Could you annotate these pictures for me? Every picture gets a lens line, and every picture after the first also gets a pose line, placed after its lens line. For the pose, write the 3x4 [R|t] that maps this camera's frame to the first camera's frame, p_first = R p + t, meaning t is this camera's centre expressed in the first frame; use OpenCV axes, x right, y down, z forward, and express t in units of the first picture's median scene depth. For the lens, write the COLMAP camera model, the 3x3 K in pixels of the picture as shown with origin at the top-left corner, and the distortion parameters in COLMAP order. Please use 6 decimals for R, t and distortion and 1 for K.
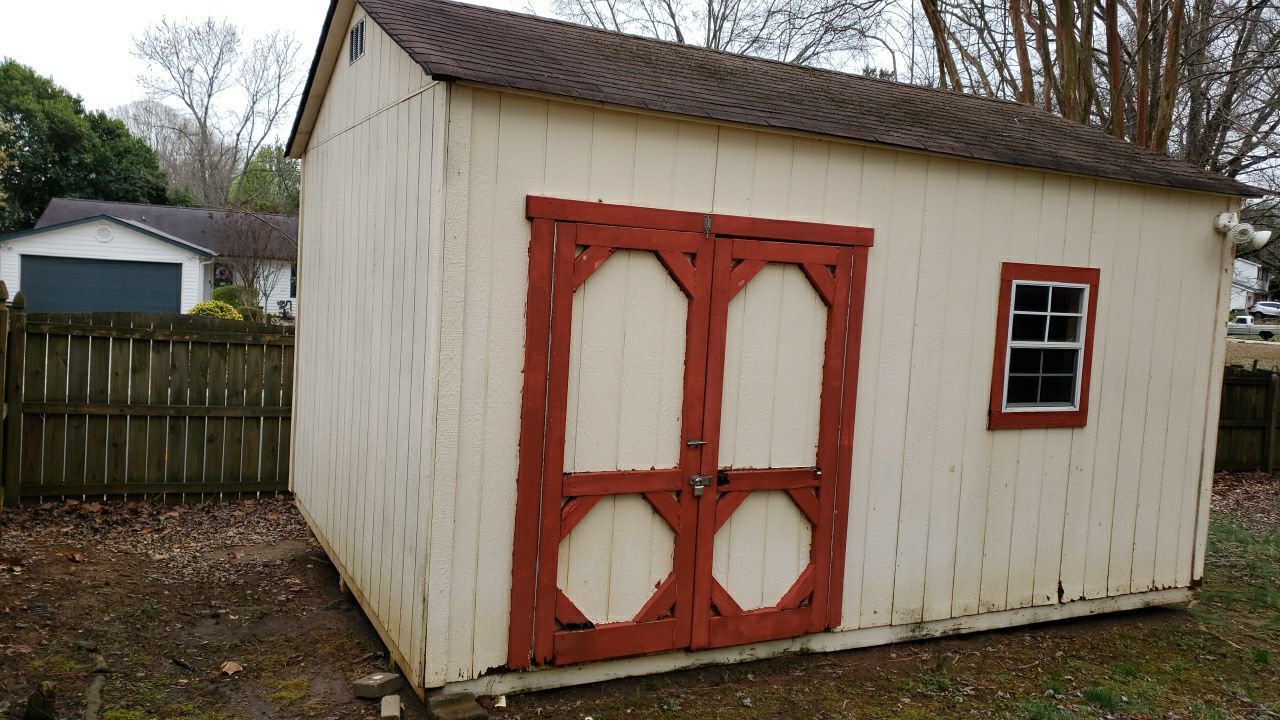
lens RADIAL K [[1006.8, 0, 627.6], [0, 1006.8, 340.1], [0, 0, 1]] dist [0.041922, -0.039841]
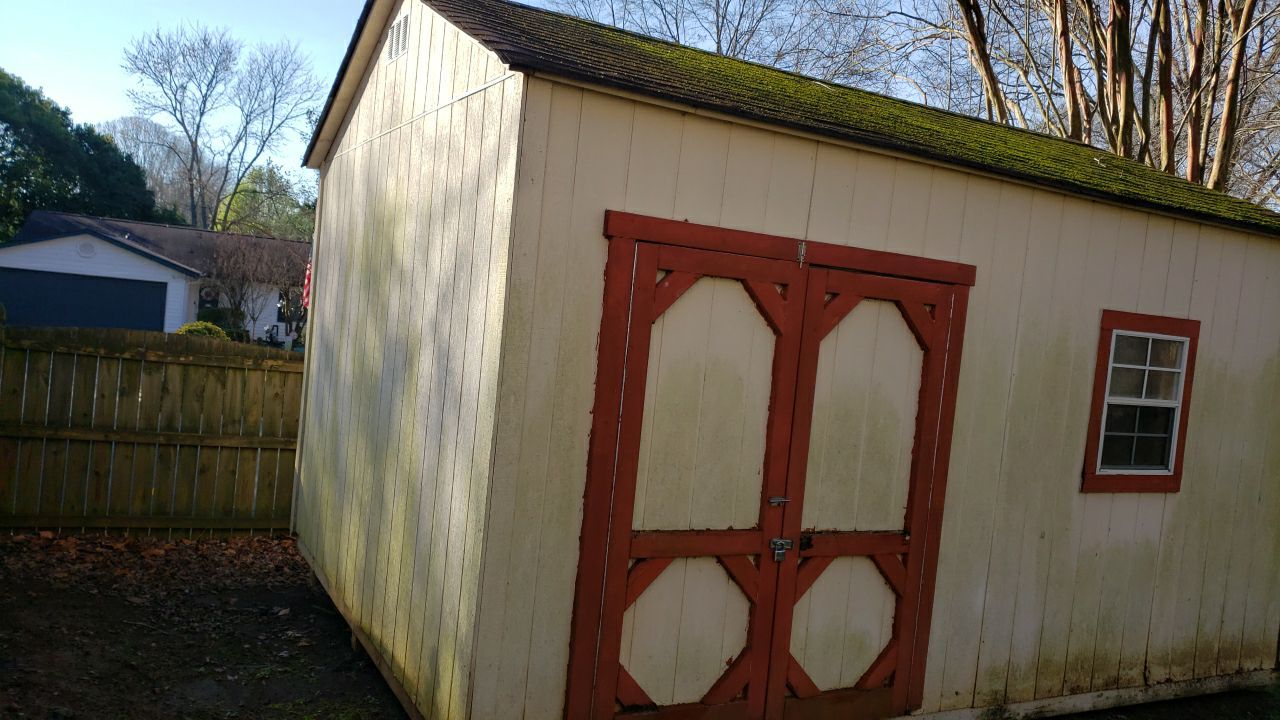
lens RADIAL K [[1006.8, 0, 646.3], [0, 1006.8, 360.8], [0, 0, 1]] dist [0.041922, -0.039841]
pose [[0.998793, 0.037022, 0.032287, -0.067399], [-0.036447, 0.999169, -0.018228, 0.000791], [-0.032935, 0.017030, 0.999312, 0.102201]]
